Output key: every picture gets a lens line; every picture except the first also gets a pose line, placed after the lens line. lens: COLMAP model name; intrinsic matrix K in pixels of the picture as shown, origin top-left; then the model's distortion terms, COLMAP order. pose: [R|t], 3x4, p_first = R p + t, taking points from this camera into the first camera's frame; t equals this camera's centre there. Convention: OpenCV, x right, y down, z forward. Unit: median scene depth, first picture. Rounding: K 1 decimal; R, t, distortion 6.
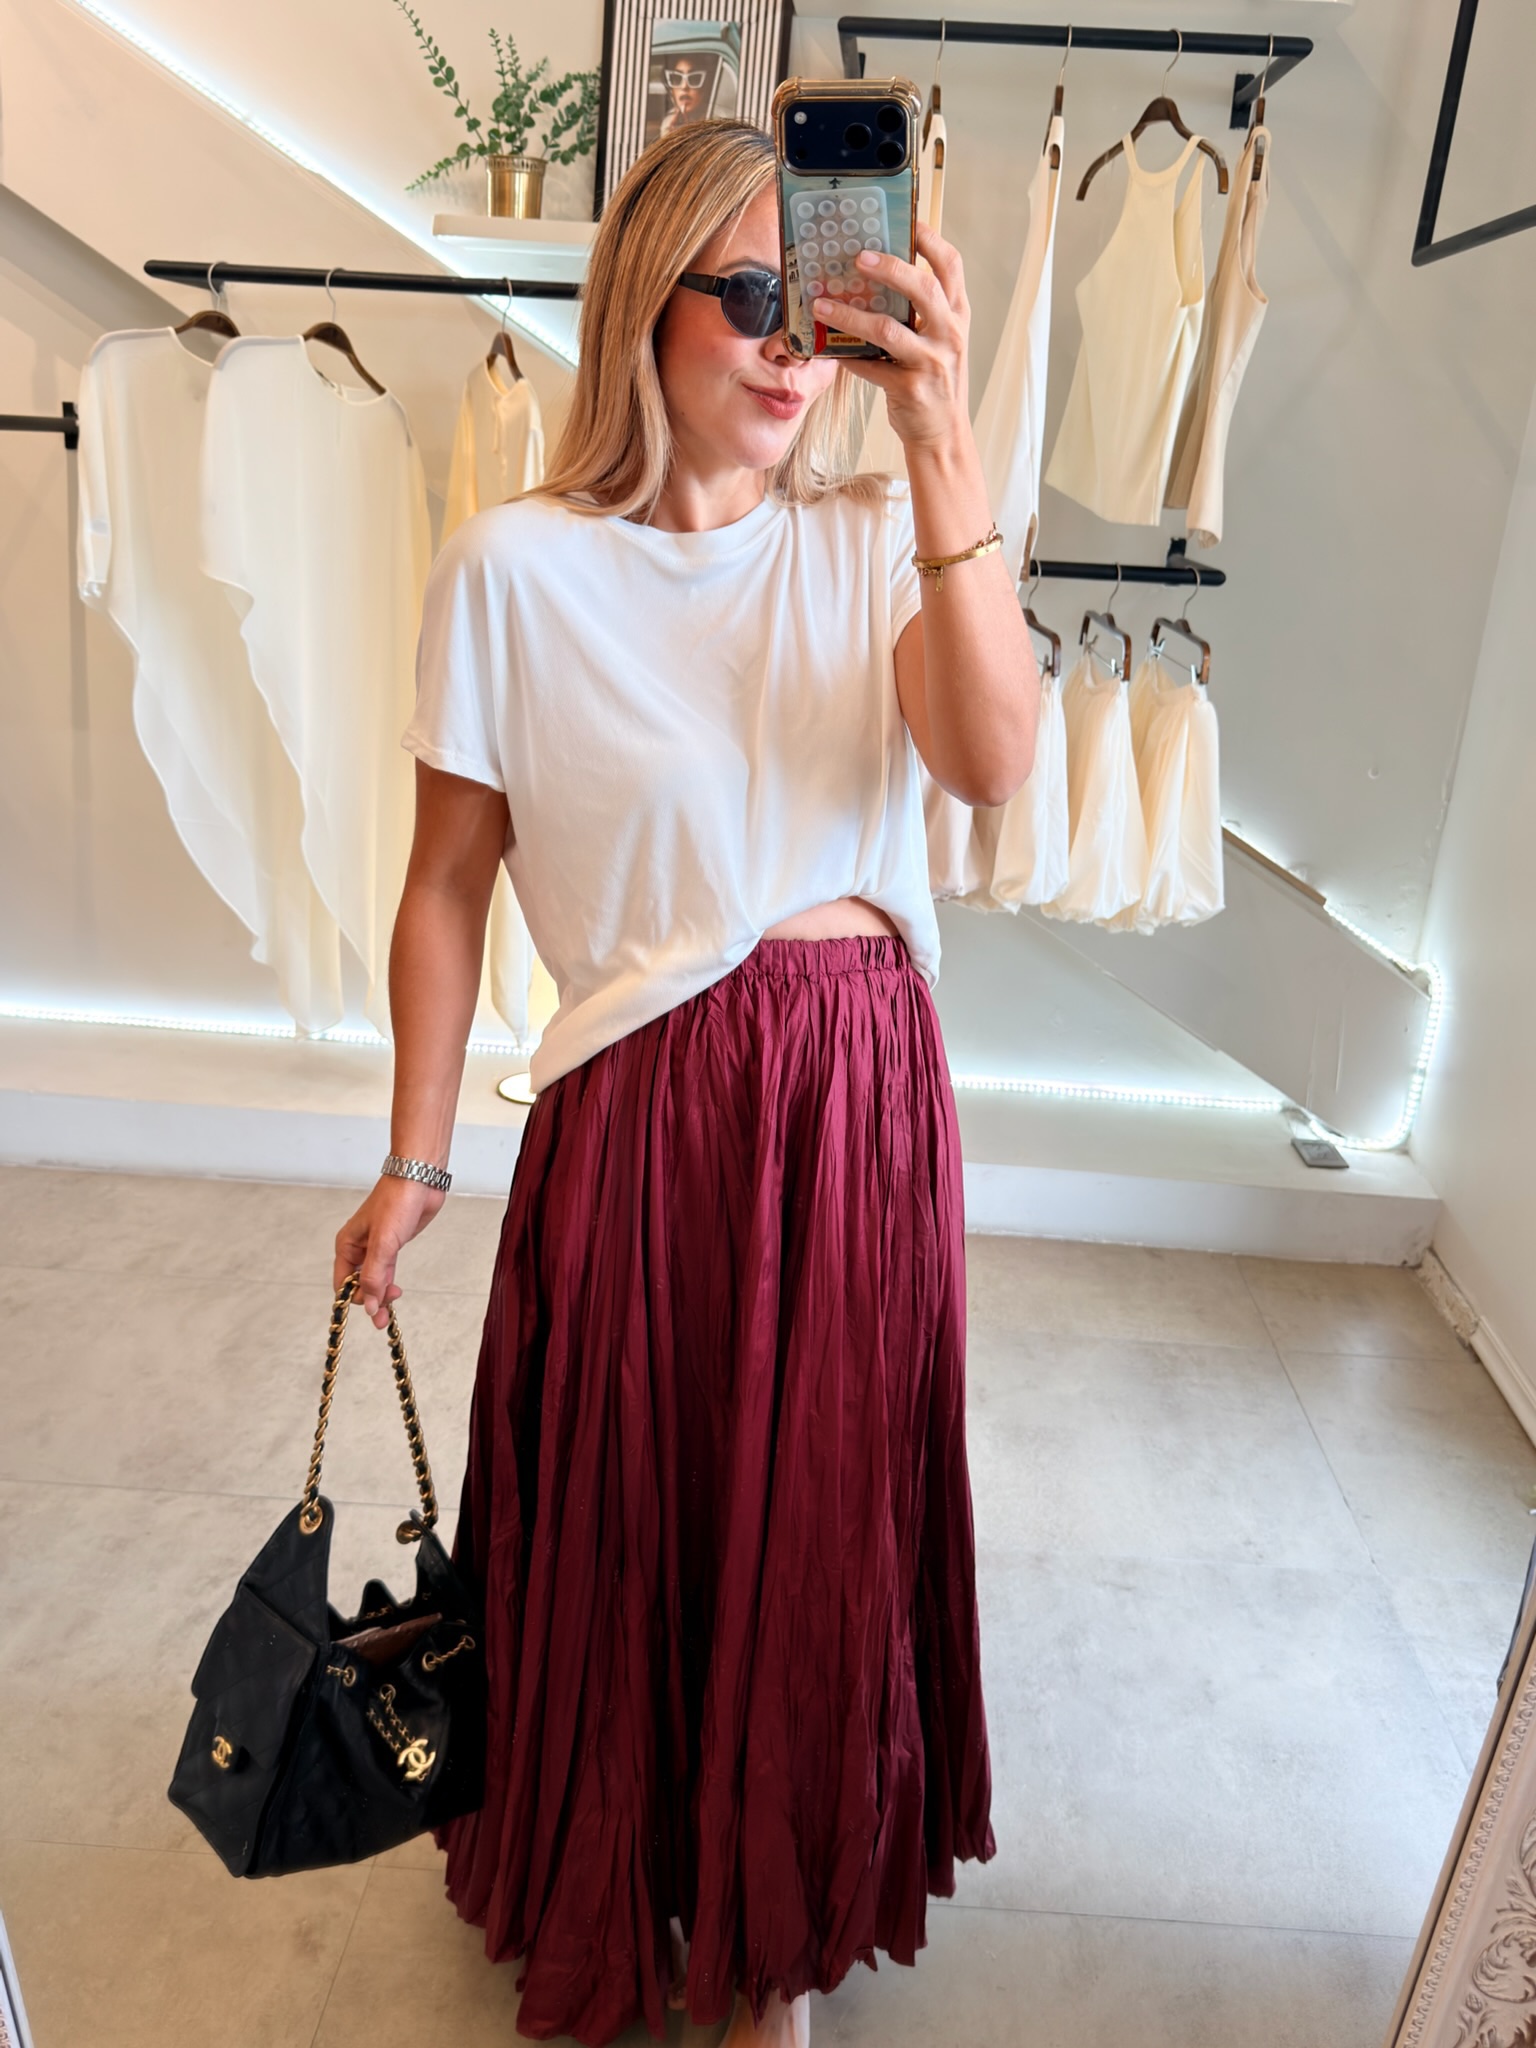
lens RADIAL K [[1839.9, 0, 768.0], [0, 1839.9, 1024.0], [0, 0, 1]] dist [0.170655, -0.401861]
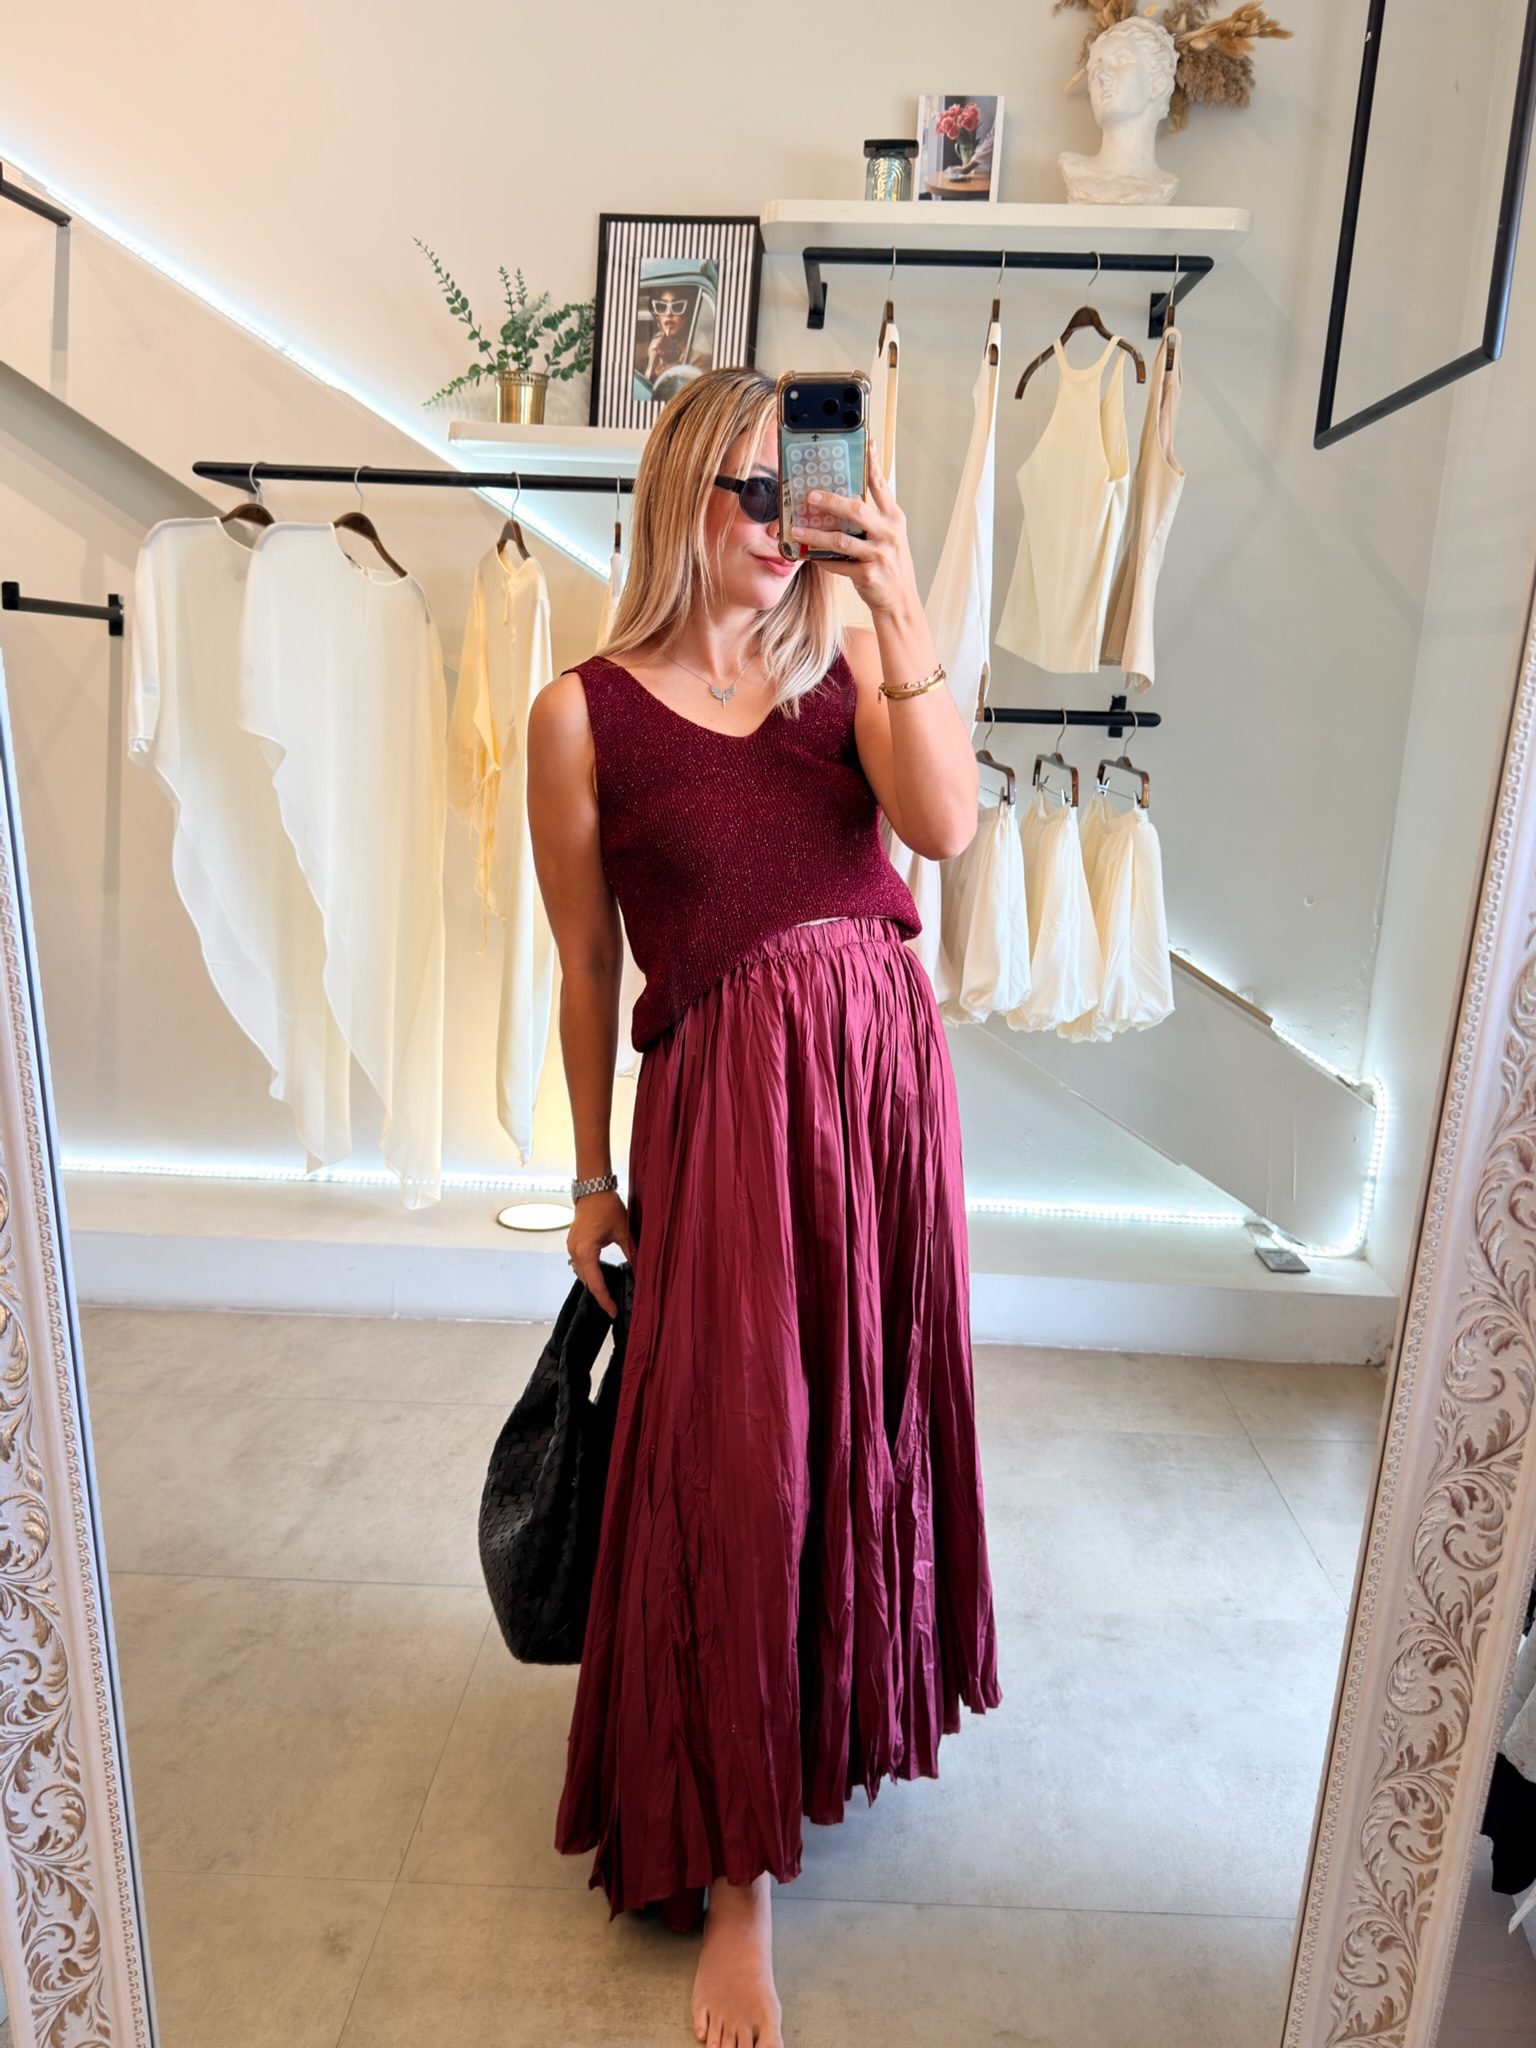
lens RADIAL K [[1849.7, 0, 758.8], [0, 1849.7, 996.7], [0, 0, 1]] dist [0.173074, -0.396661]
pose [[0.999822, -0.016262, 0.009562, -0.007794], [0.017488, 0.989043, -0.146586, 0.082377], [-0.007074, 0.146727, 0.989152, -0.075366]]
